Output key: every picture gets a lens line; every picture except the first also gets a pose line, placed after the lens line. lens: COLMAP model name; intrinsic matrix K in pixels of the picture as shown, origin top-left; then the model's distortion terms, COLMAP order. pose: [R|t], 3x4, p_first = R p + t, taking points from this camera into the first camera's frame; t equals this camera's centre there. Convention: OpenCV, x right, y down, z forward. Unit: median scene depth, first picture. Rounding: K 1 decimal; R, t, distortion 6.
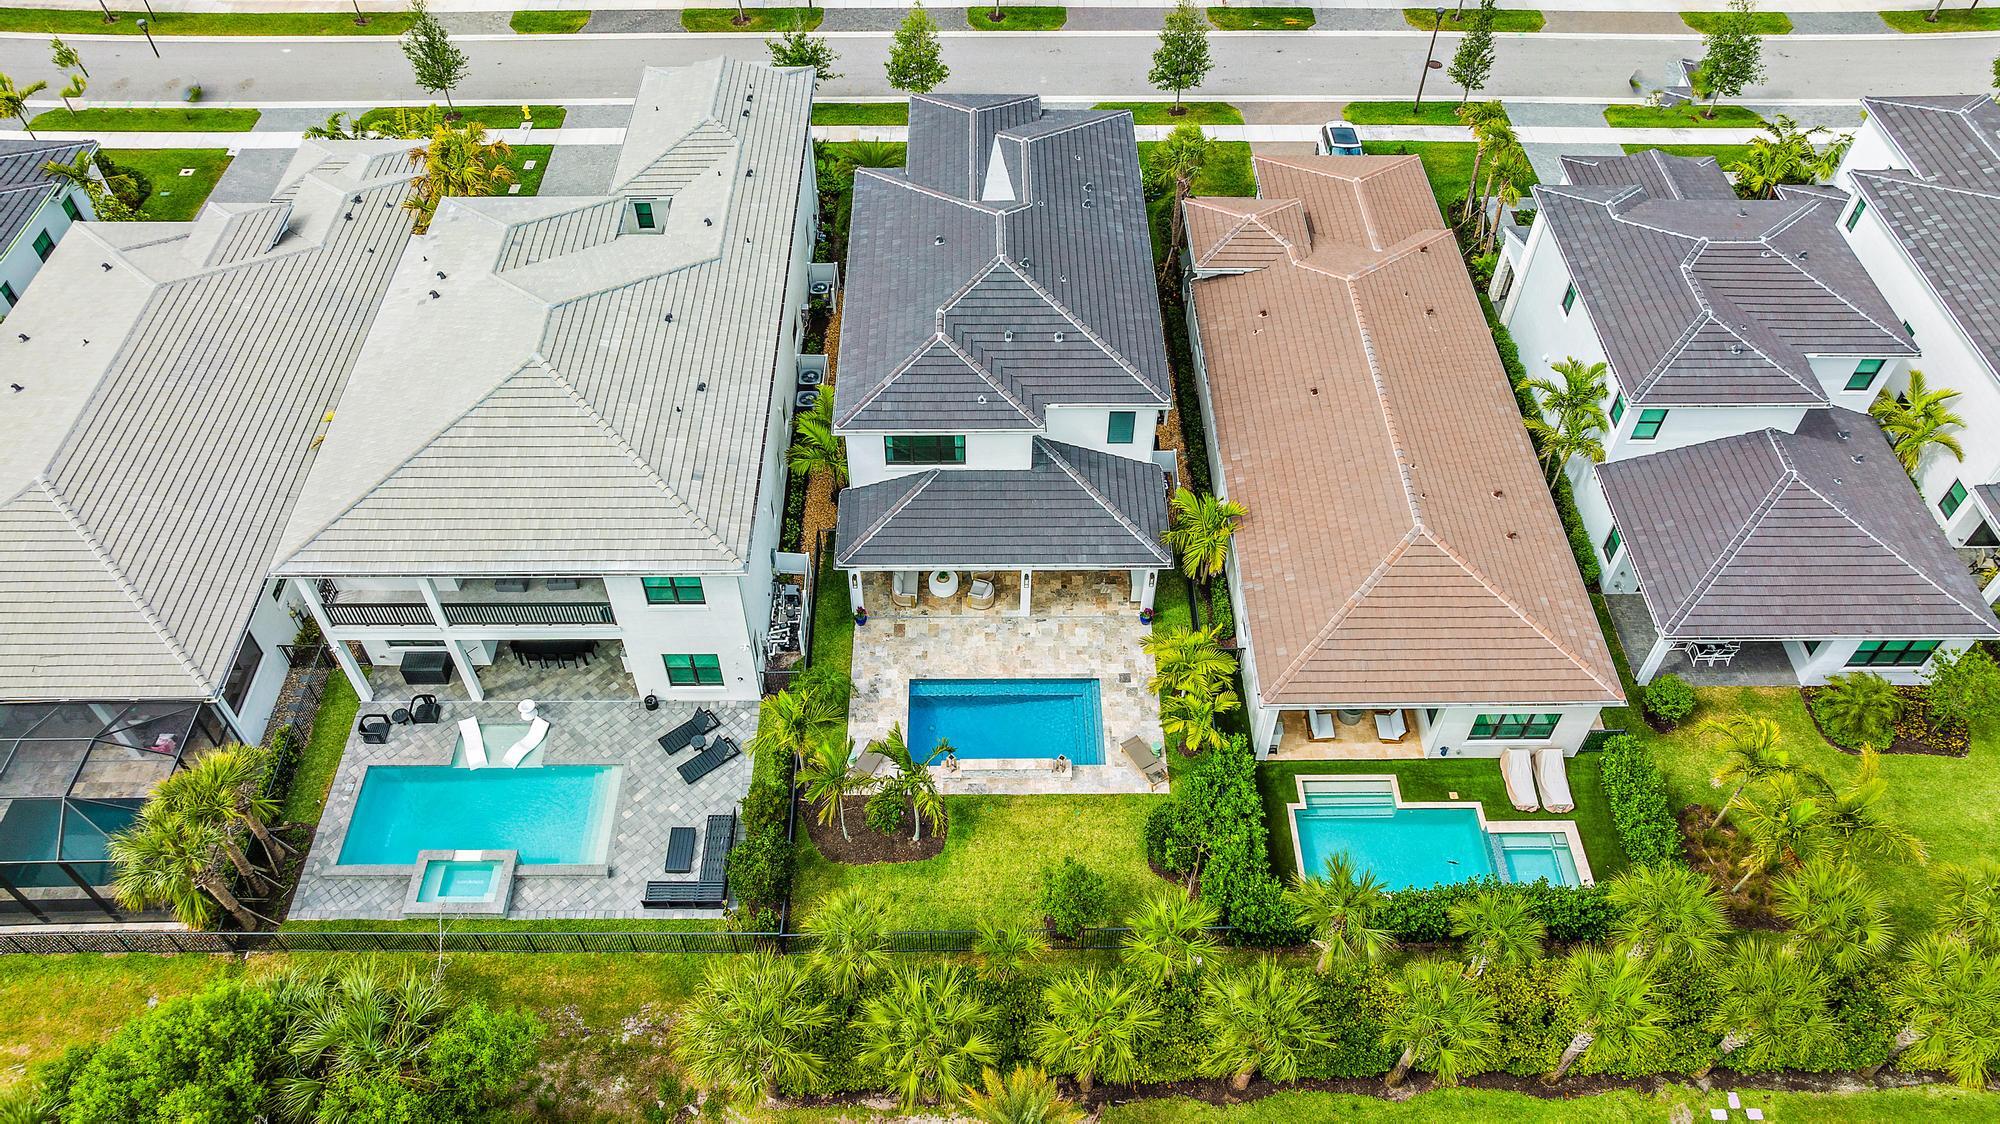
lens RADIAL K [[1446.2, 0, 1000.0], [0, 1446.2, 562.0], [0, 0, 1]] dist [-0.017647, 0.003114]
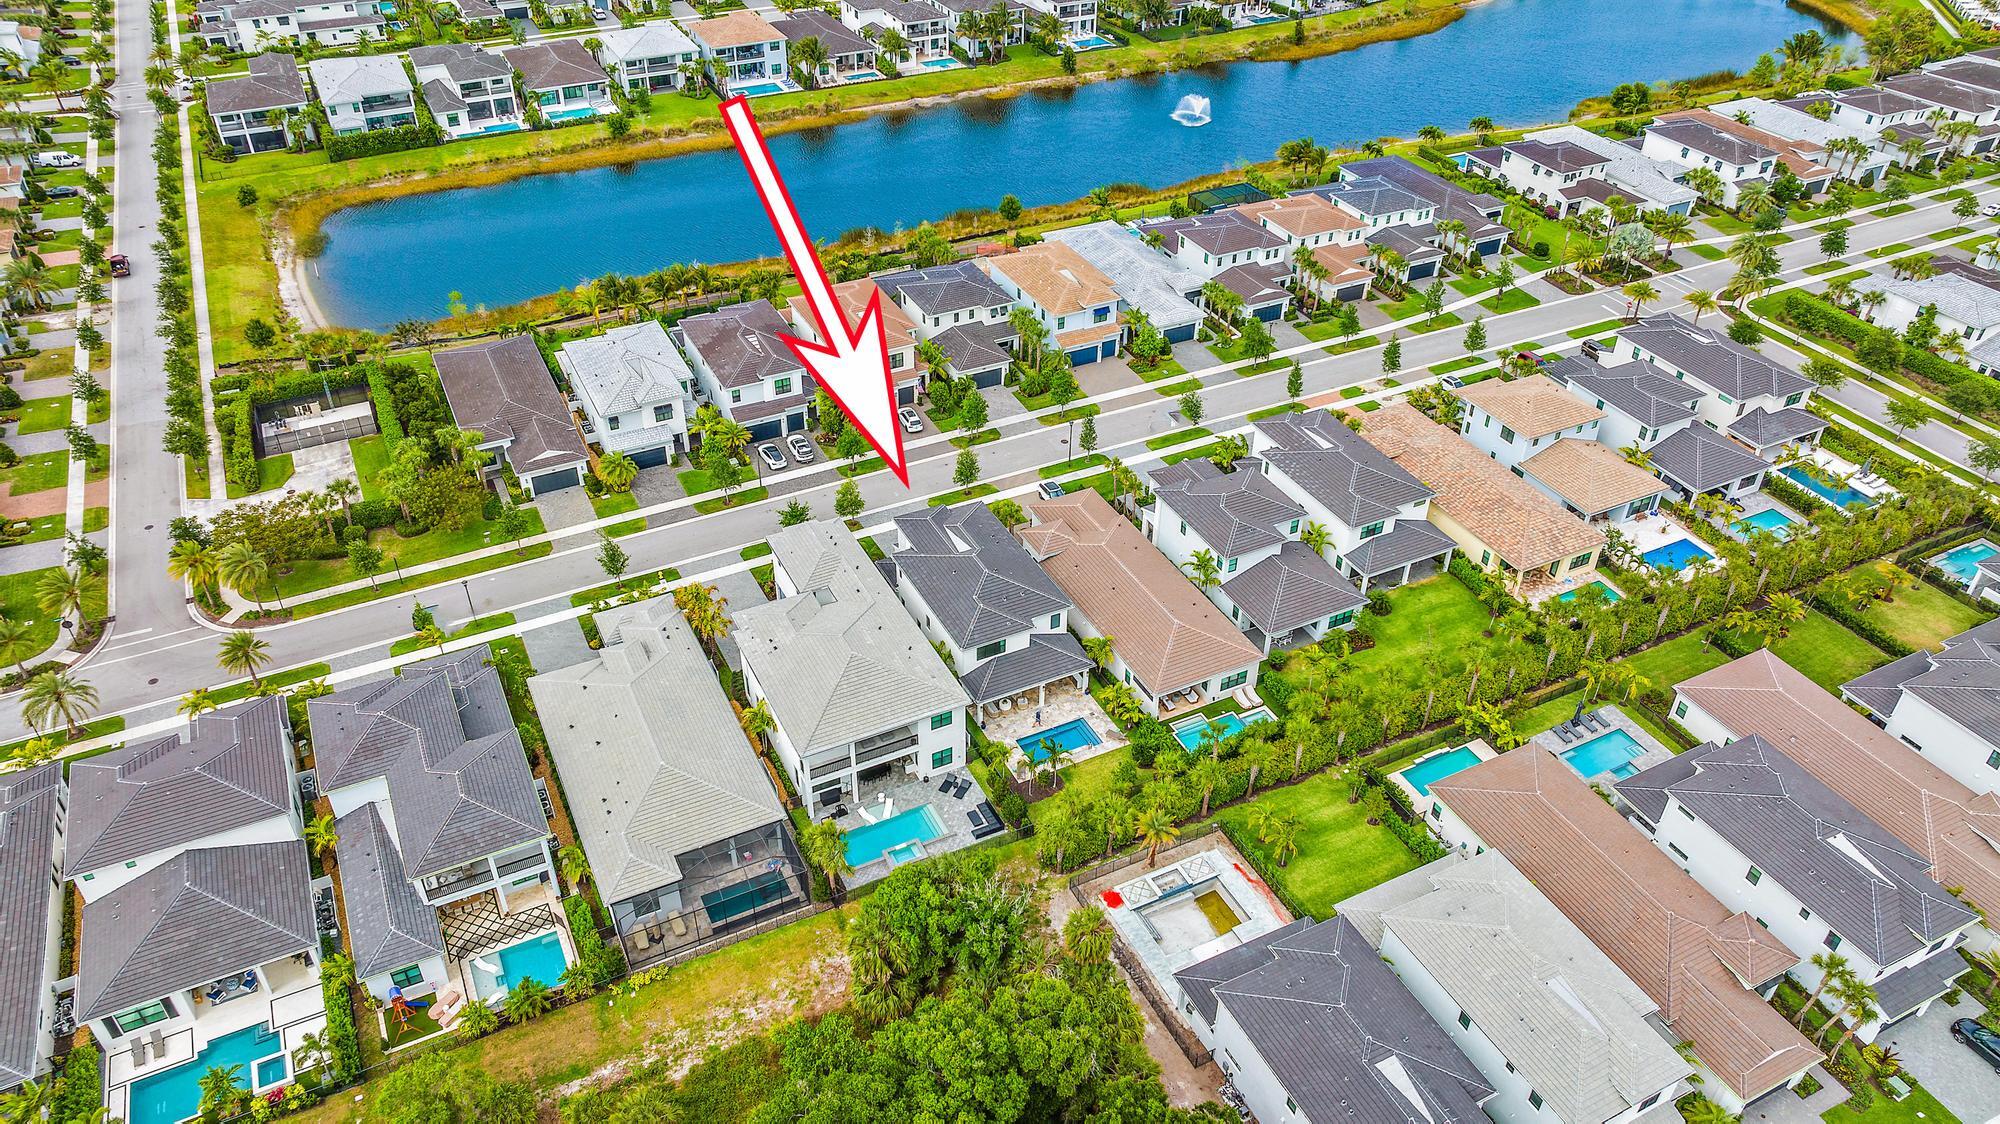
lens RADIAL K [[1446.2, 0, 1000.0], [0, 1446.2, 562.0], [0, 0, 1]] dist [-0.017647, 0.003114]
pose [[0.900019, -0.257677, 0.351522, -0.872910], [0.326656, 0.932739, -0.152626, 0.165434], [-0.288550, 0.252193, 0.923654, -1.338094]]
